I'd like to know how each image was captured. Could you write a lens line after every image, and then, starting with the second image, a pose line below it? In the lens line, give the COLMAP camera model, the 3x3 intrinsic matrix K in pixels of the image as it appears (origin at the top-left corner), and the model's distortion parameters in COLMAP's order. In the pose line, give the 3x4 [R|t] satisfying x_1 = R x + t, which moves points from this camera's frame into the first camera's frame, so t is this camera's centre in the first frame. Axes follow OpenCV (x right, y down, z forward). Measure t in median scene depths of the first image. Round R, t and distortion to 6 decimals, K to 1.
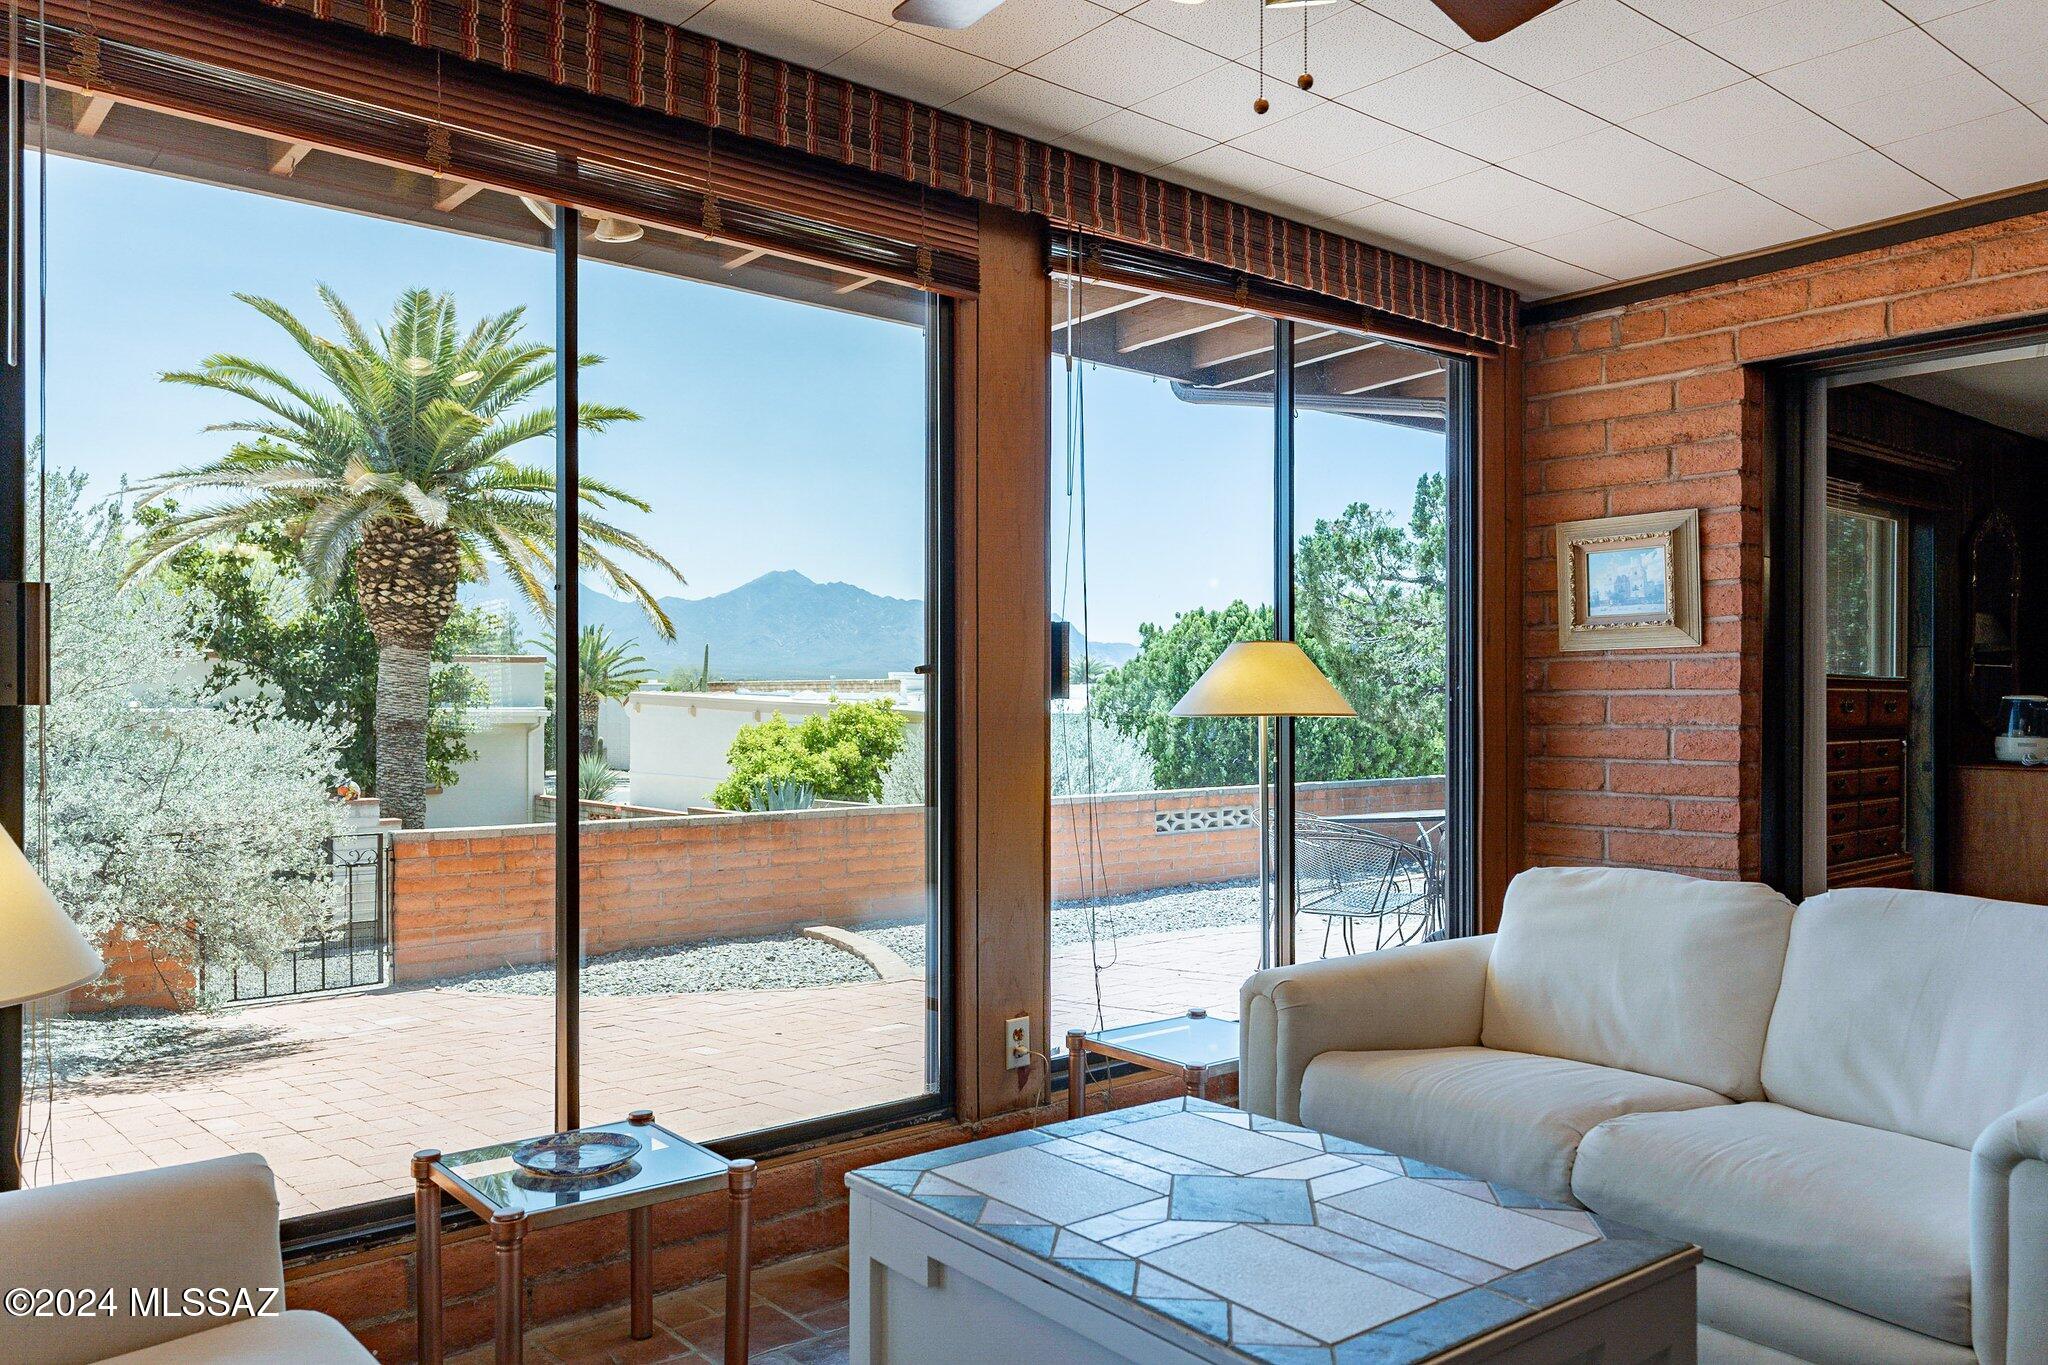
lens RADIAL K [[1510.9, 0, 1024.0], [0, 1510.9, 682.5], [0, 0, 1]] dist [0.002744, 0.000282]
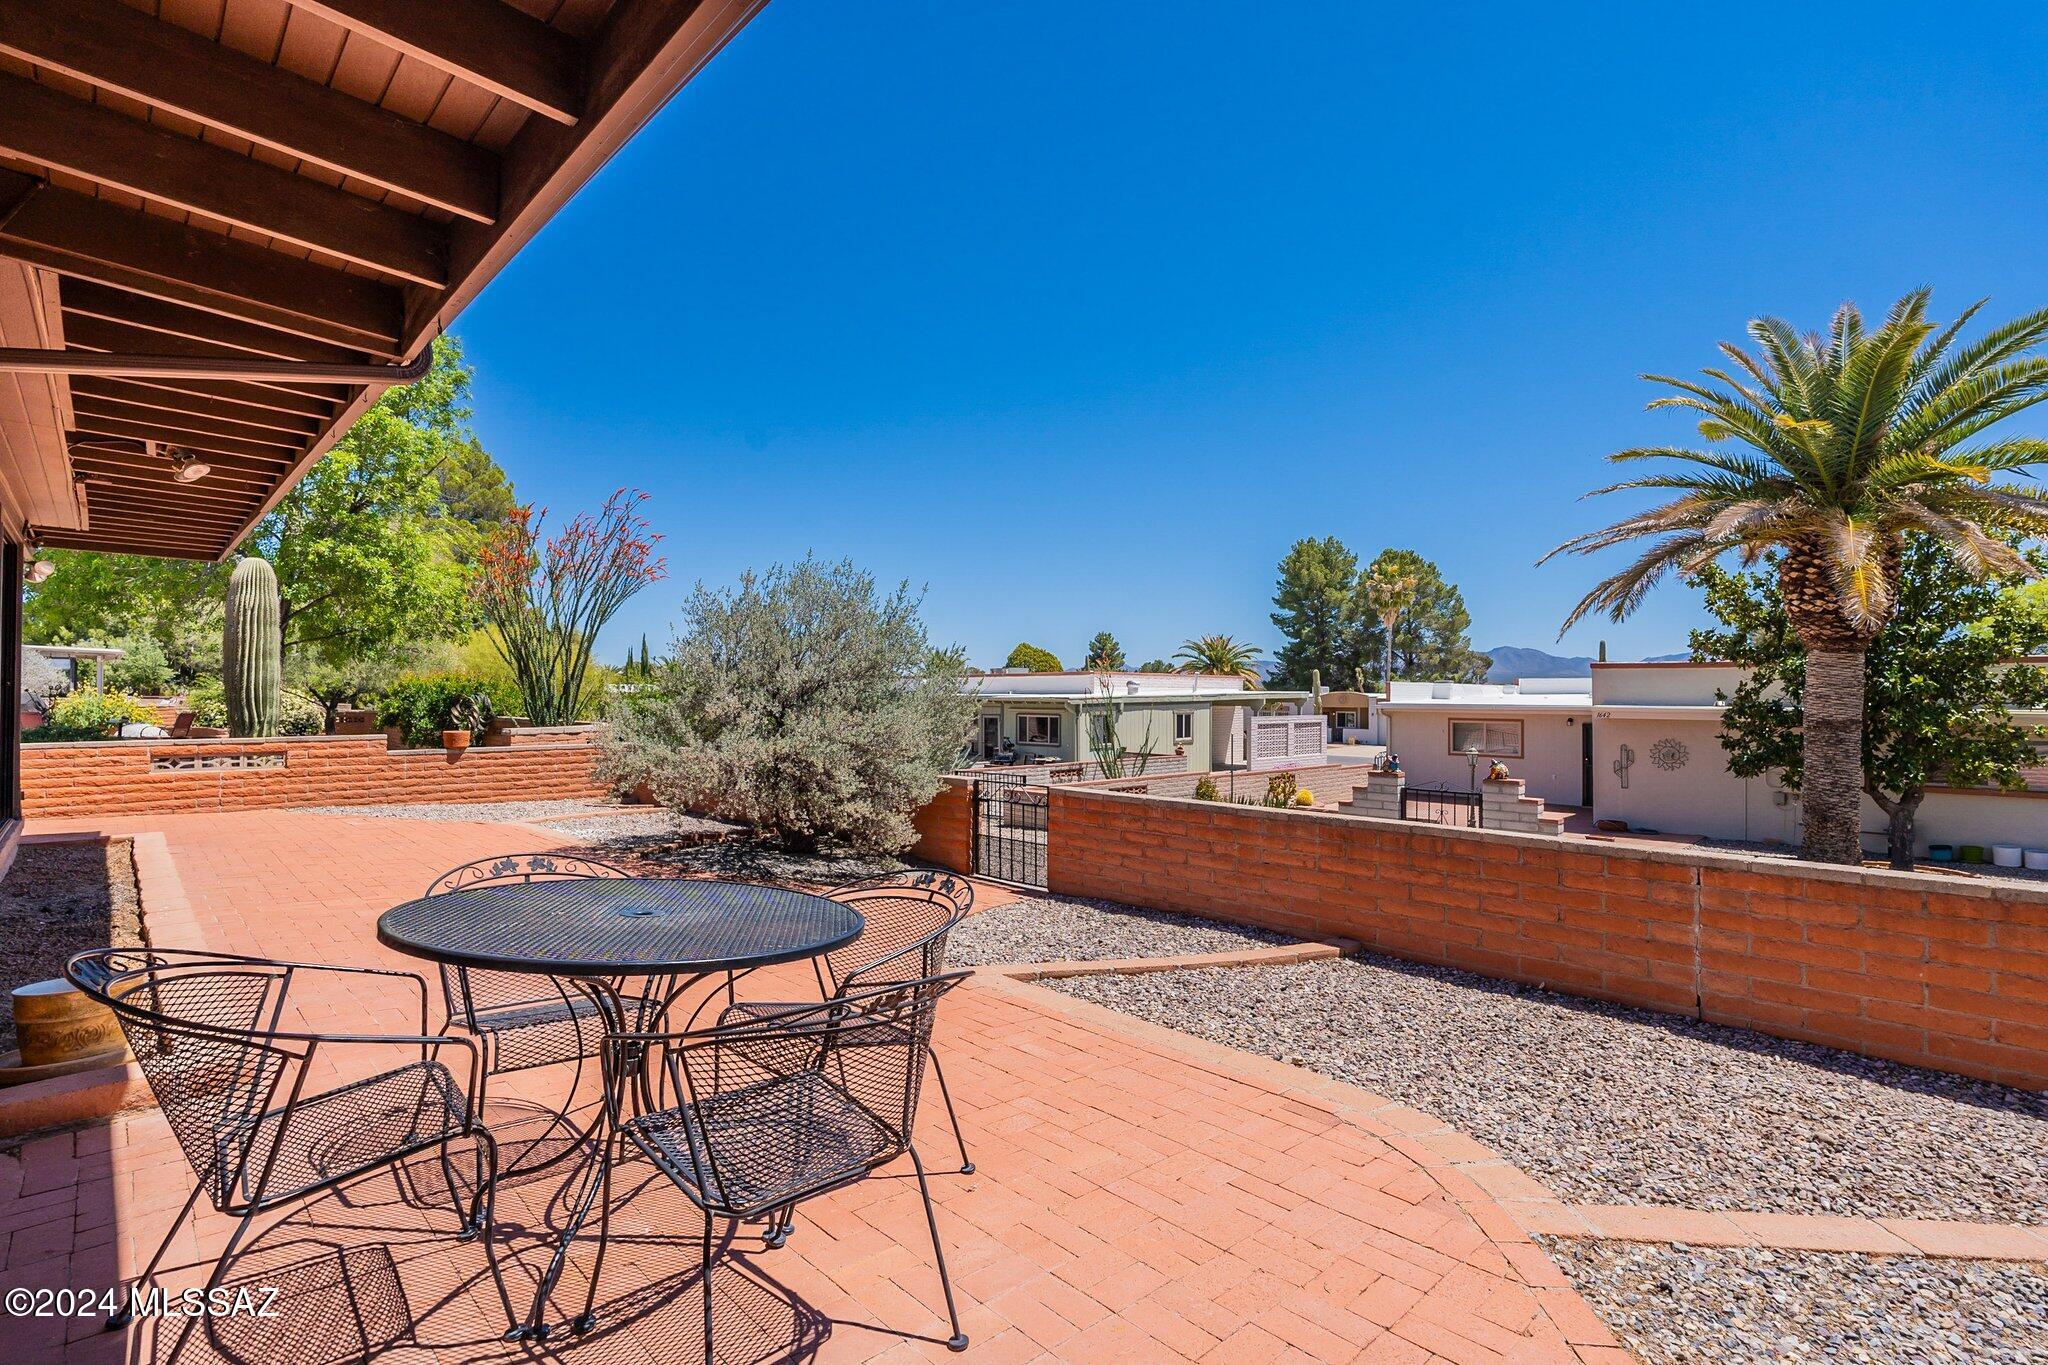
lens RADIAL K [[939.5, 0, 1024.0], [0, 939.5, 682.5], [0, 0, 1]] dist [0.001019, 0.000060]
pose [[0.074481, -0.015959, -0.997095, 0.710237], [0.006647, 0.999858, -0.015507, 0.017736], [0.997200, -0.005473, 0.074576, 1.322778]]
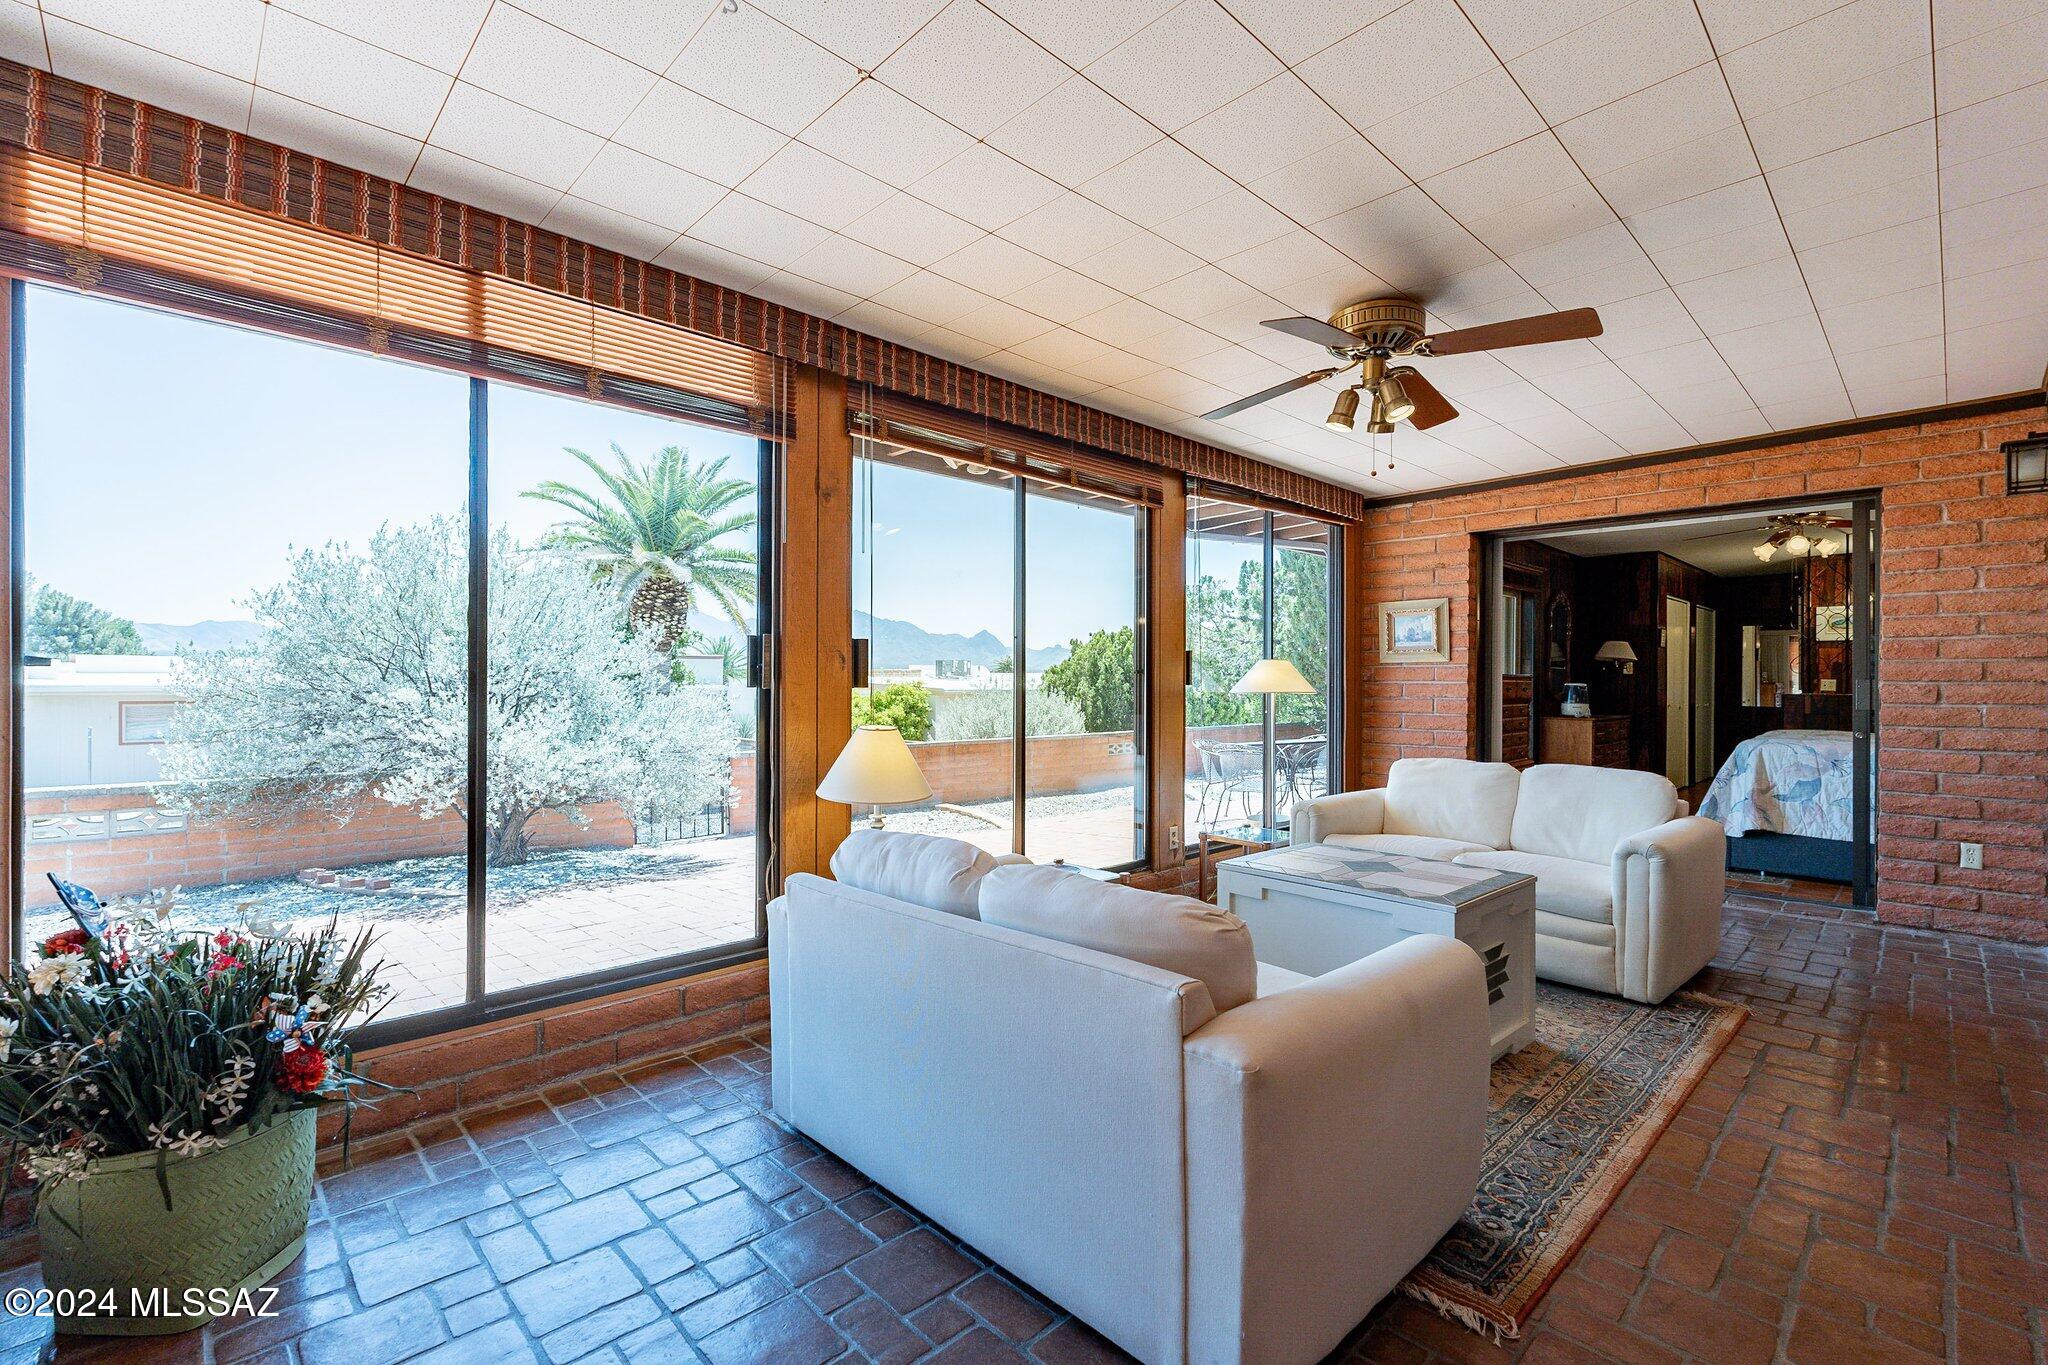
lens RADIAL K [[897.4, 0, 1021.4], [0, 897.4, 673.7], [0, 0, 1]] dist [-0.002377, -0.000261]
pose [[0.997996, 0.003766, 0.063162, -0.185268], [-0.003969, 0.999987, 0.003098, -0.005632], [-0.063149, -0.003342, 0.997999, -0.187209]]
